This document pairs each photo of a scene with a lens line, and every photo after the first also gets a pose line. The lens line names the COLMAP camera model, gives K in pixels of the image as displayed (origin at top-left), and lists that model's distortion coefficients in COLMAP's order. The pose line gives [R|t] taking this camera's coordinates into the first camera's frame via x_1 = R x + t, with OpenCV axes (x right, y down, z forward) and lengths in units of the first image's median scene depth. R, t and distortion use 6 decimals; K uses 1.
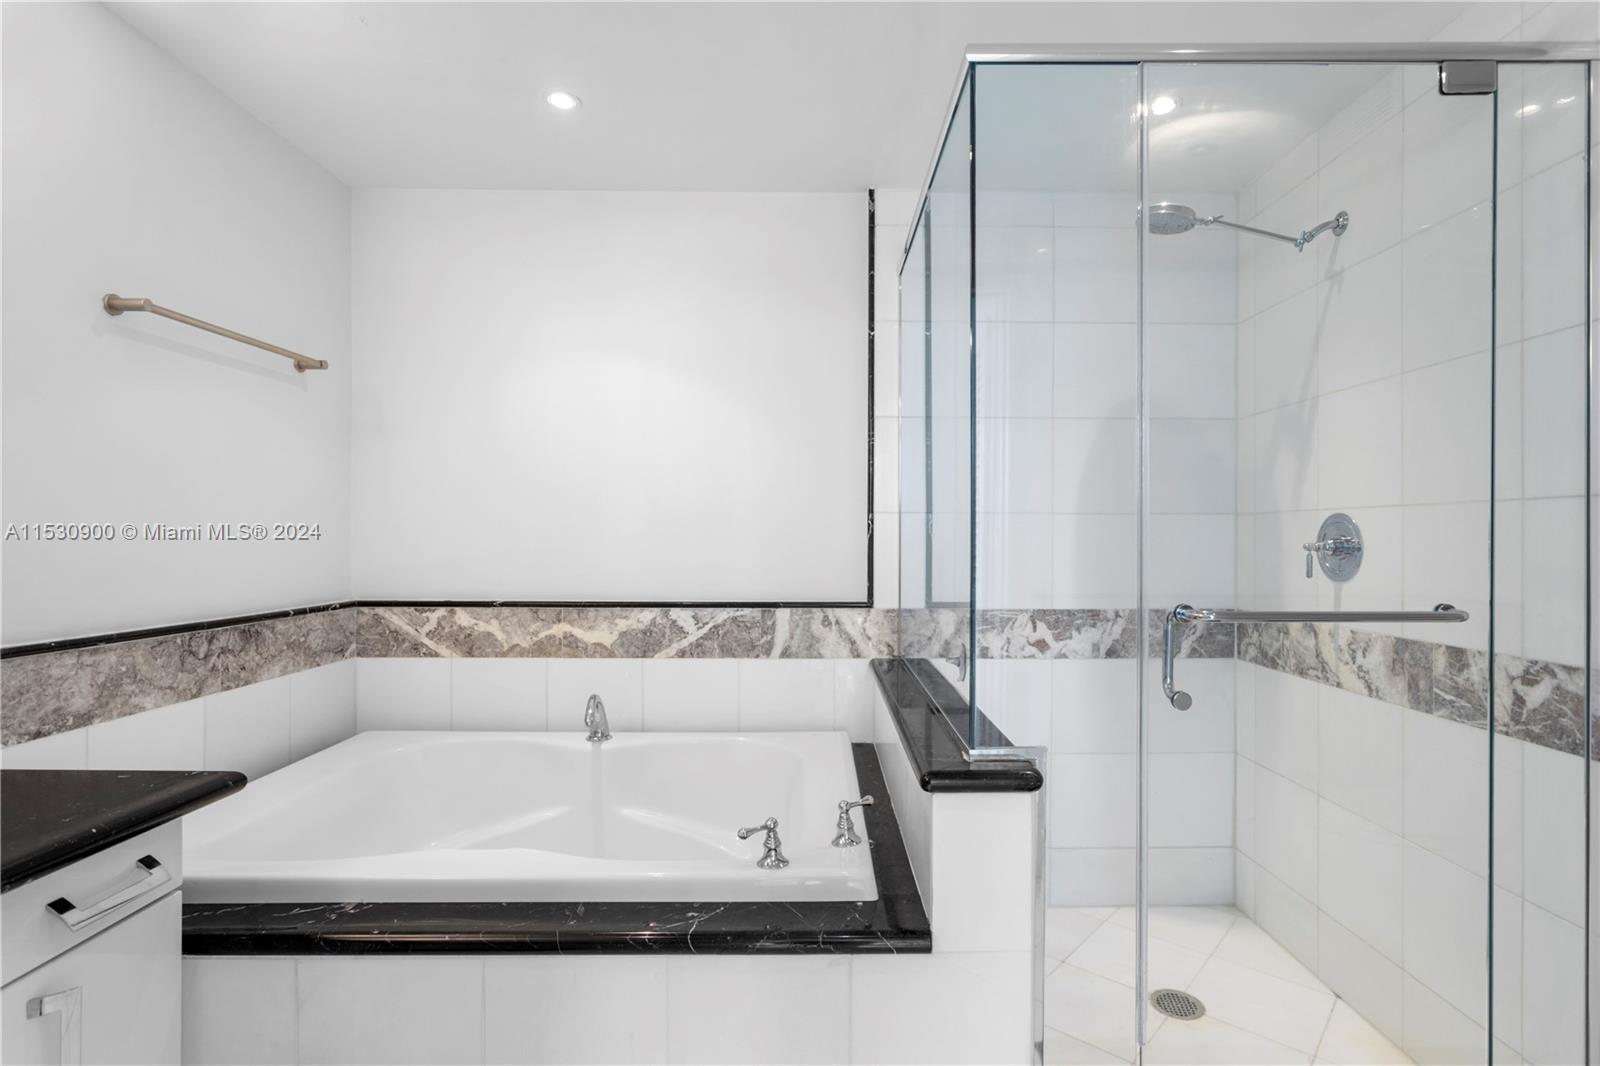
lens RADIAL K [[776.5, 0, 803.8], [0, 776.5, 538.3], [0, 0, 1]] dist [-0.014306, 0.004883]
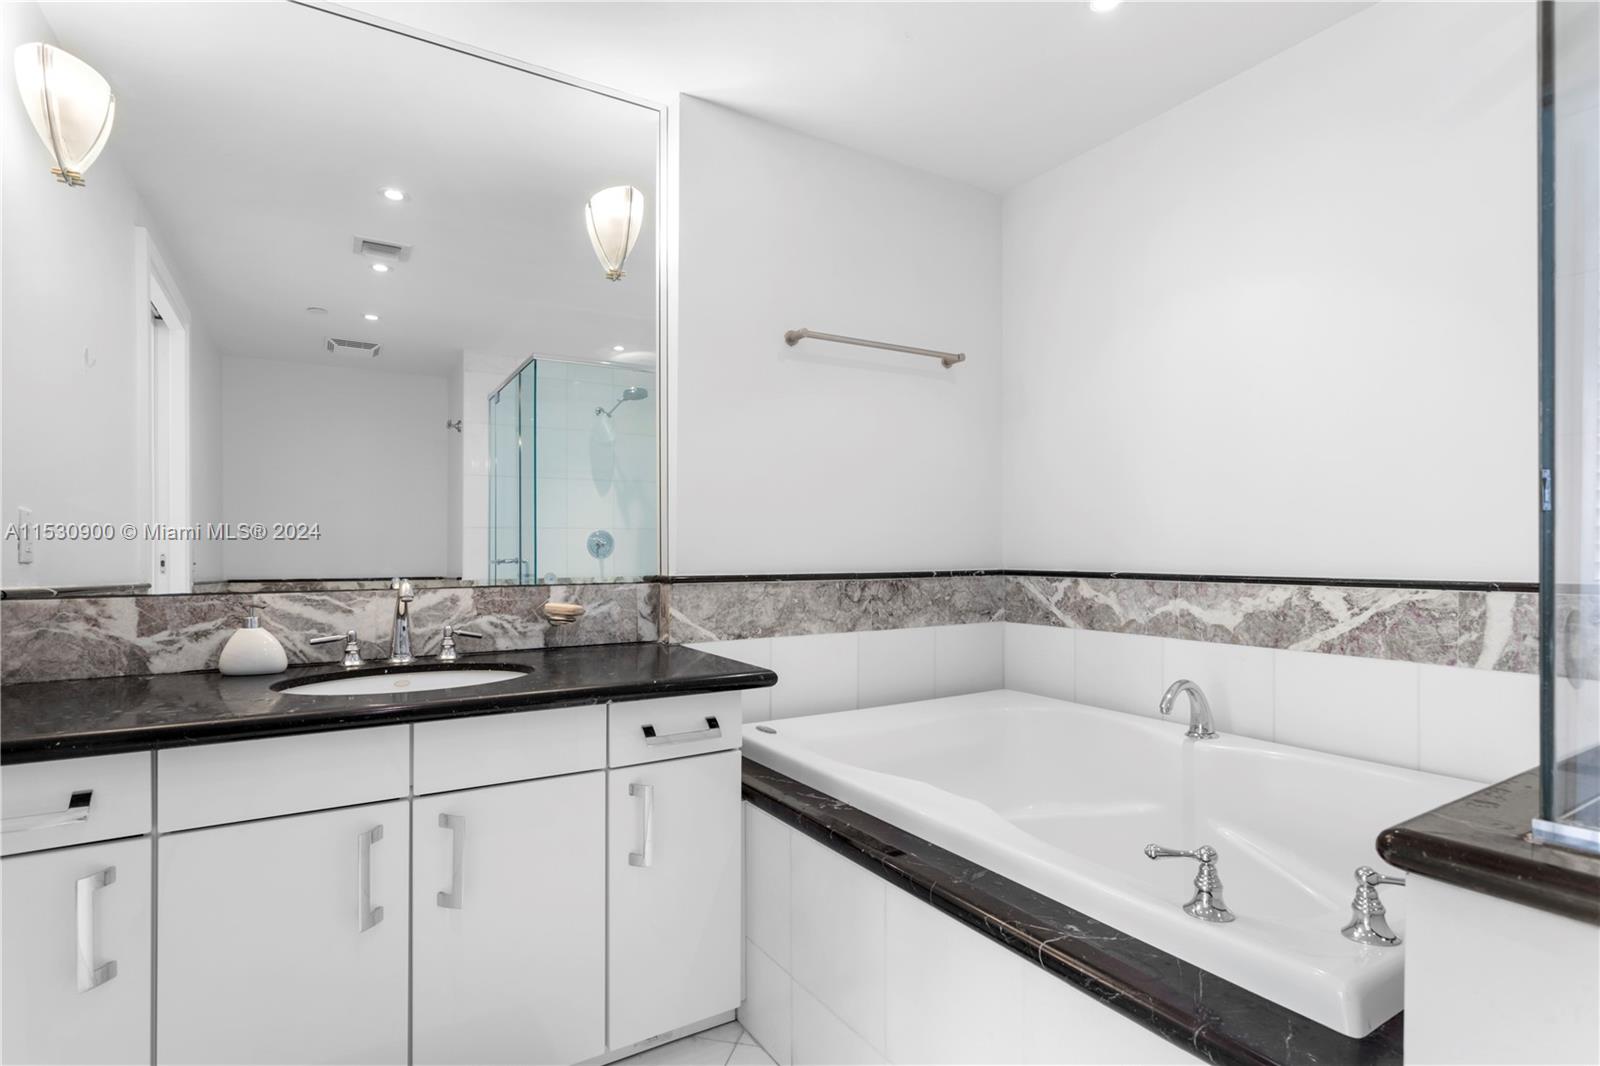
lens RADIAL K [[776.5, 0, 803.8], [0, 776.5, 538.3], [0, 0, 1]] dist [-0.014306, 0.004883]
pose [[0.536562, -0.014183, -0.843741, 0.198118], [0.003846, 0.999889, -0.014362, 0.052981], [0.843852, 0.004461, 0.536558, 0.181653]]
